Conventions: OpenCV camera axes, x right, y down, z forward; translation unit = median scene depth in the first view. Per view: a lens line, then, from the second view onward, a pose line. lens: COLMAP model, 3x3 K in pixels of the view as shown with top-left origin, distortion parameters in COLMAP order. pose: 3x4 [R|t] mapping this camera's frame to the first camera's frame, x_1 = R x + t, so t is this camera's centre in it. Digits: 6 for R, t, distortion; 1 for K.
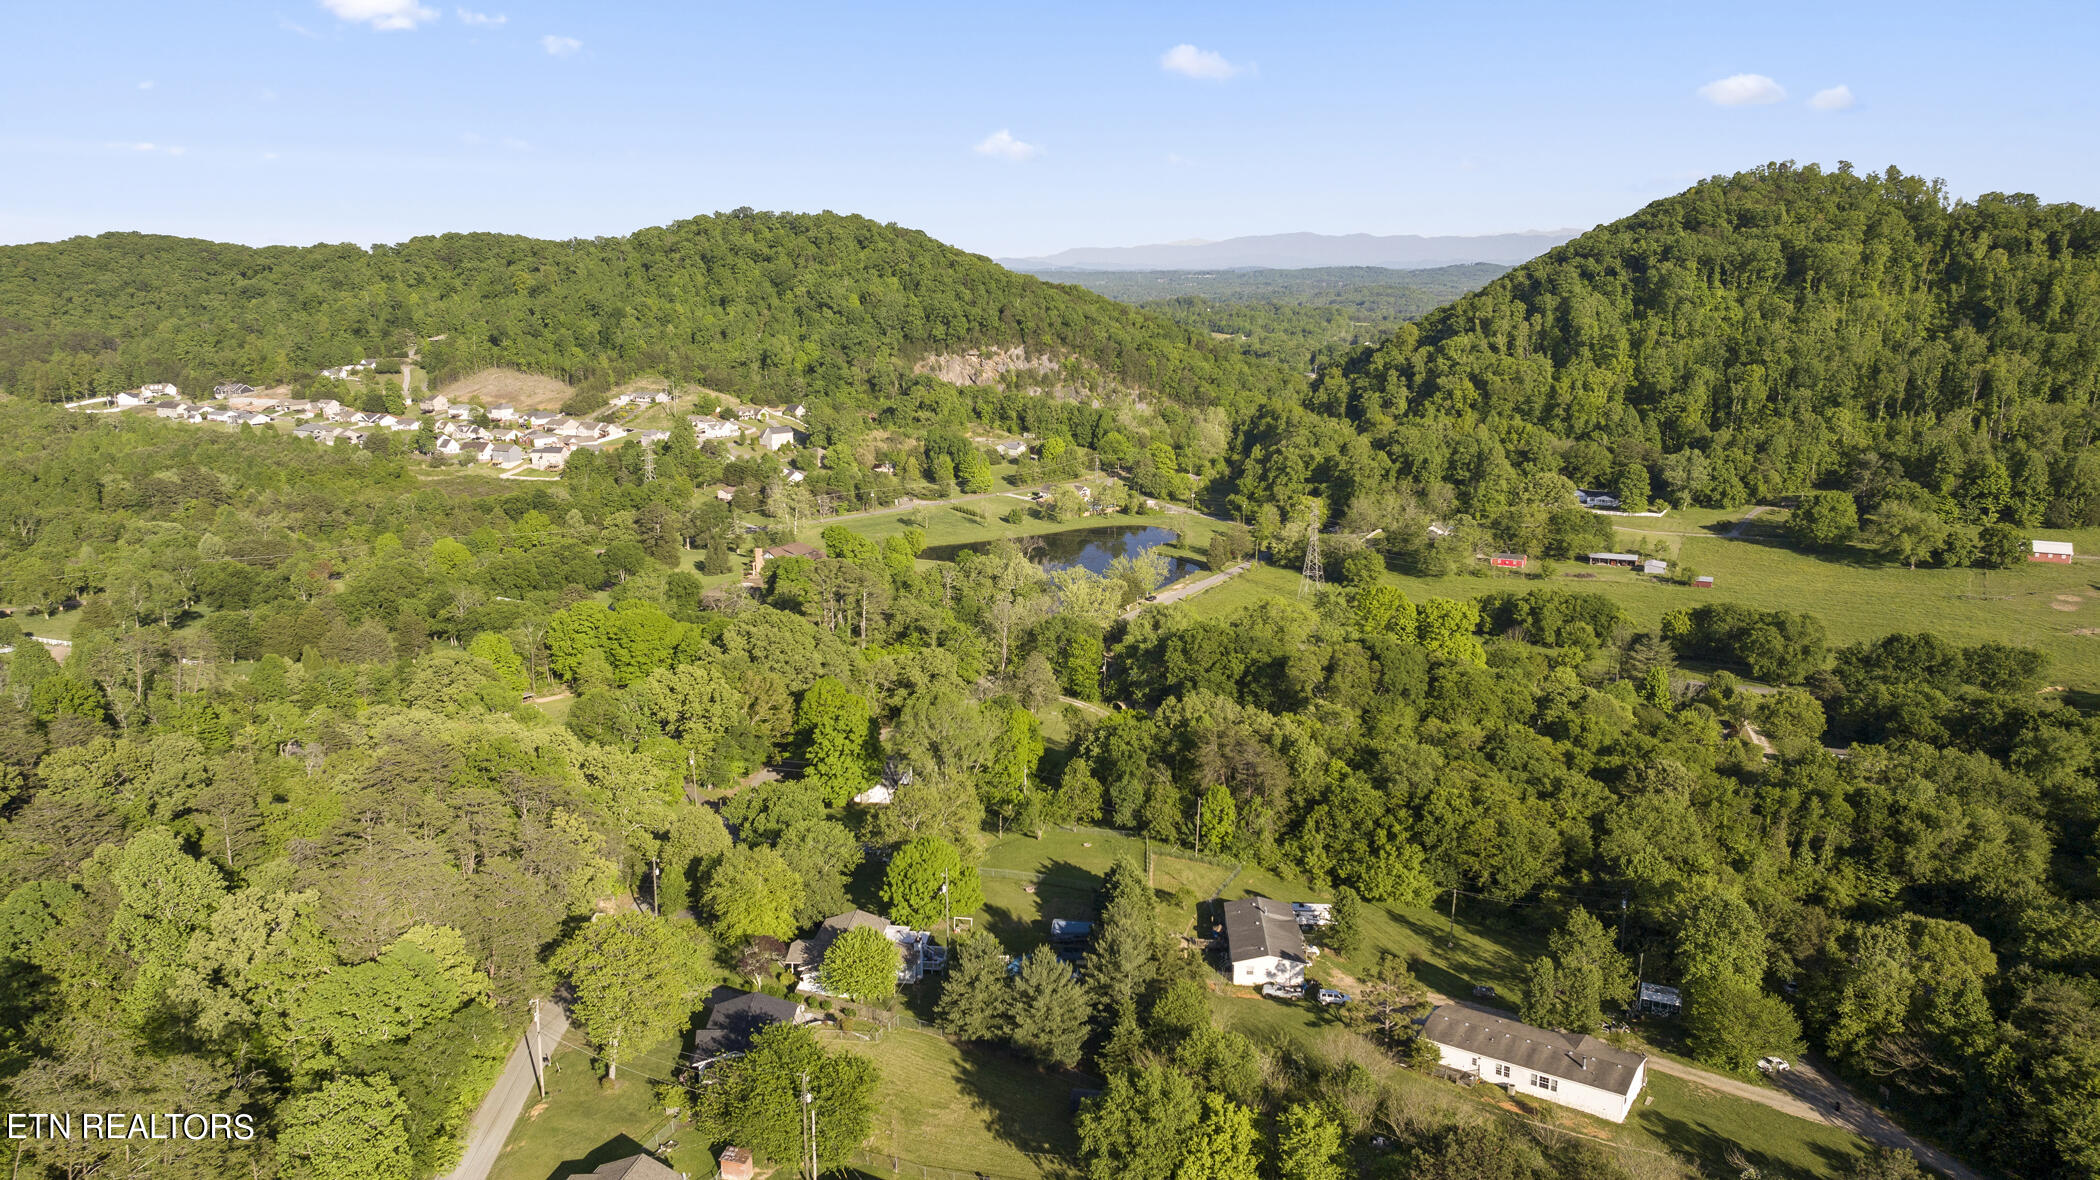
lens RADIAL K [[1465.0, 0, 1050.8], [0, 1465.0, 588.5], [0, 0, 1]] dist [-0.024167, 0.013480]
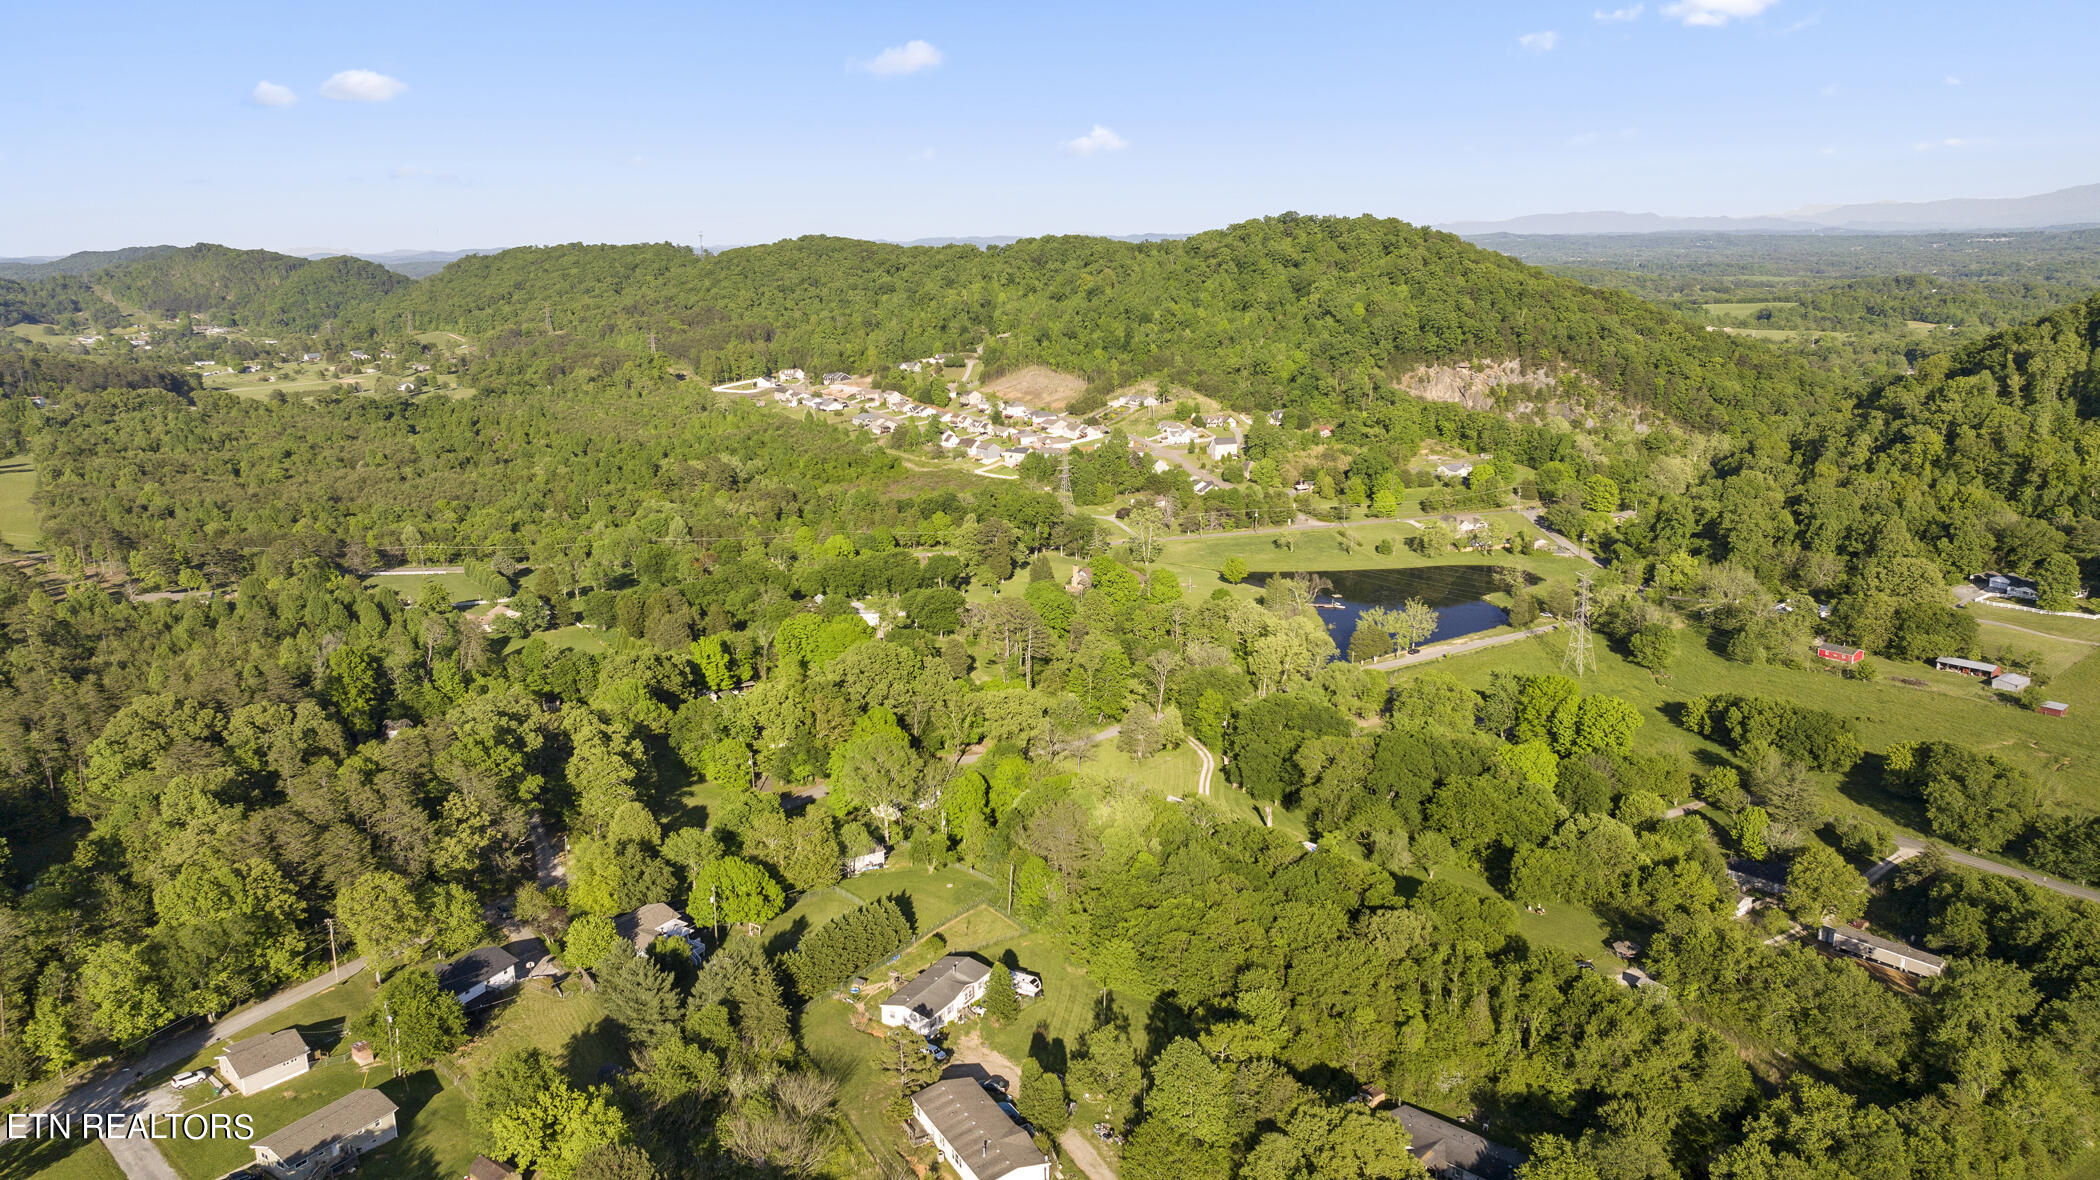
lens RADIAL K [[1465.0, 0, 1051.3], [0, 1465.0, 590.9], [0, 0, 1]] dist [-0.024167, 0.013480]
pose [[0.890050, 0.096728, -0.445483, 0.152277], [-0.085161, 0.995306, 0.045964, -0.031229], [0.447838, -0.002972, 0.894110, -0.005186]]
